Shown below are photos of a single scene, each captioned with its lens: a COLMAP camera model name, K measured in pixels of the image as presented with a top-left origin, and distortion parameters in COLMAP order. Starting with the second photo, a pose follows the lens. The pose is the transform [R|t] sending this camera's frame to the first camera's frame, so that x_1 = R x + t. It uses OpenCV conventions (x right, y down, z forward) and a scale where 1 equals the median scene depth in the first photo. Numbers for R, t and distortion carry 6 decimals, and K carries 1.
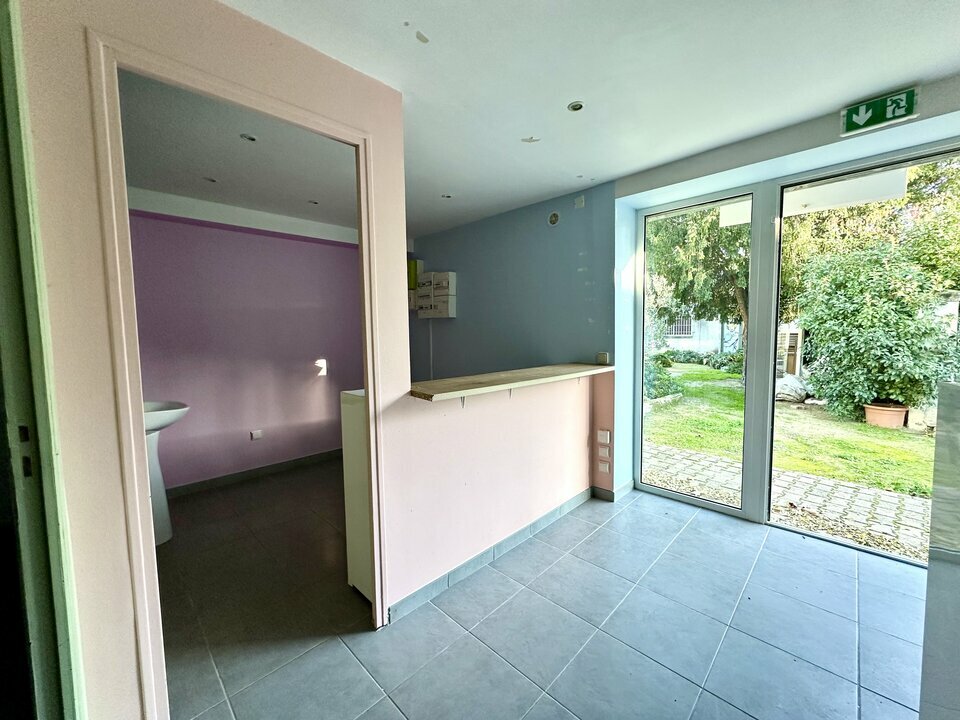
lens RADIAL K [[383.4, 0, 480.2], [0, 383.4, 357.4], [0, 0, 1]] dist [-0.000684, -0.000027]
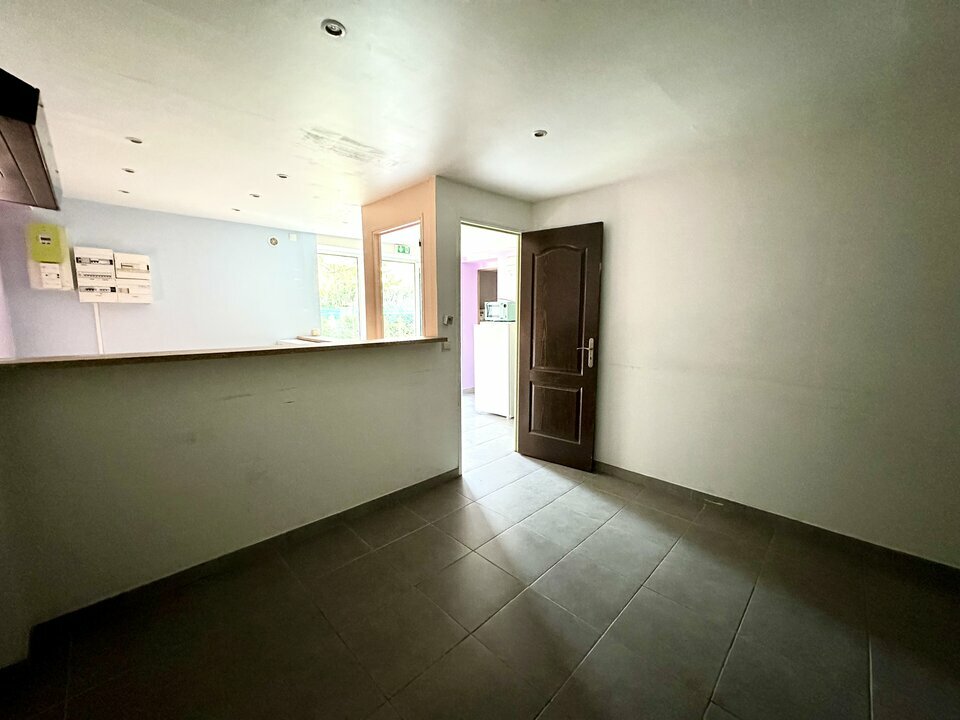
lens RADIAL K [[383.4, 0, 480.2], [0, 383.4, 357.4], [0, 0, 1]] dist [-0.000684, -0.000027]
pose [[0.003587, -0.108032, 0.994141, -0.703046], [0.068668, 0.991827, 0.107533, -0.010144], [-0.997633, 0.067879, 0.010976, 0.112014]]
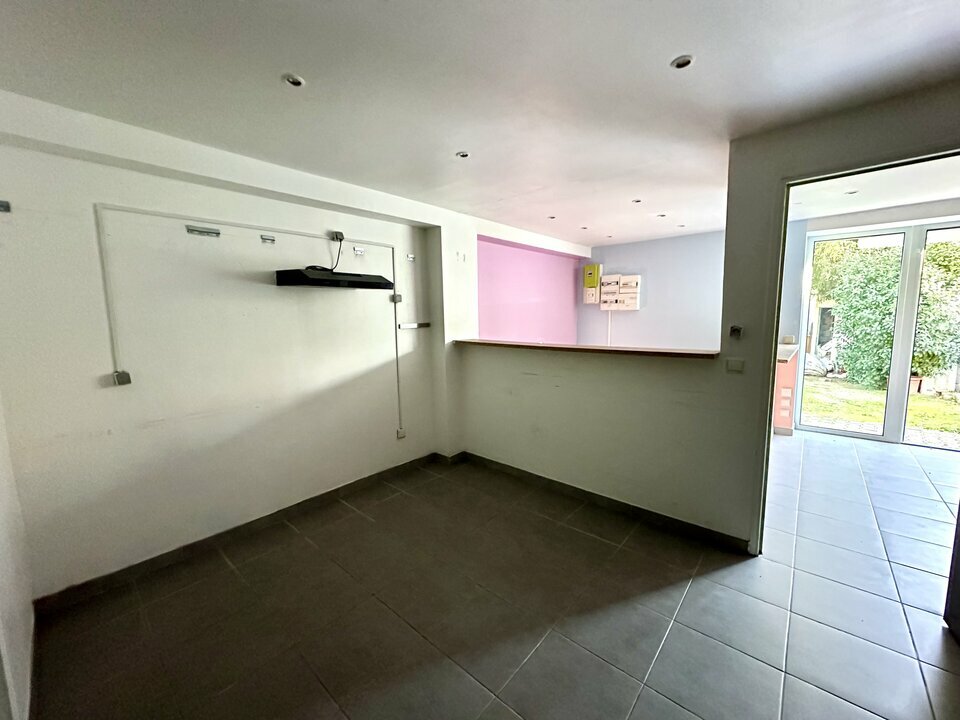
lens RADIAL K [[383.4, 0, 480.2], [0, 383.4, 357.4], [0, 0, 1]] dist [-0.000684, -0.000027]
pose [[0.998041, -0.009036, 0.061903, -0.467602], [0.006428, 0.999089, 0.042197, 0.000539], [-0.062227, -0.041716, 0.997190, -0.196692]]
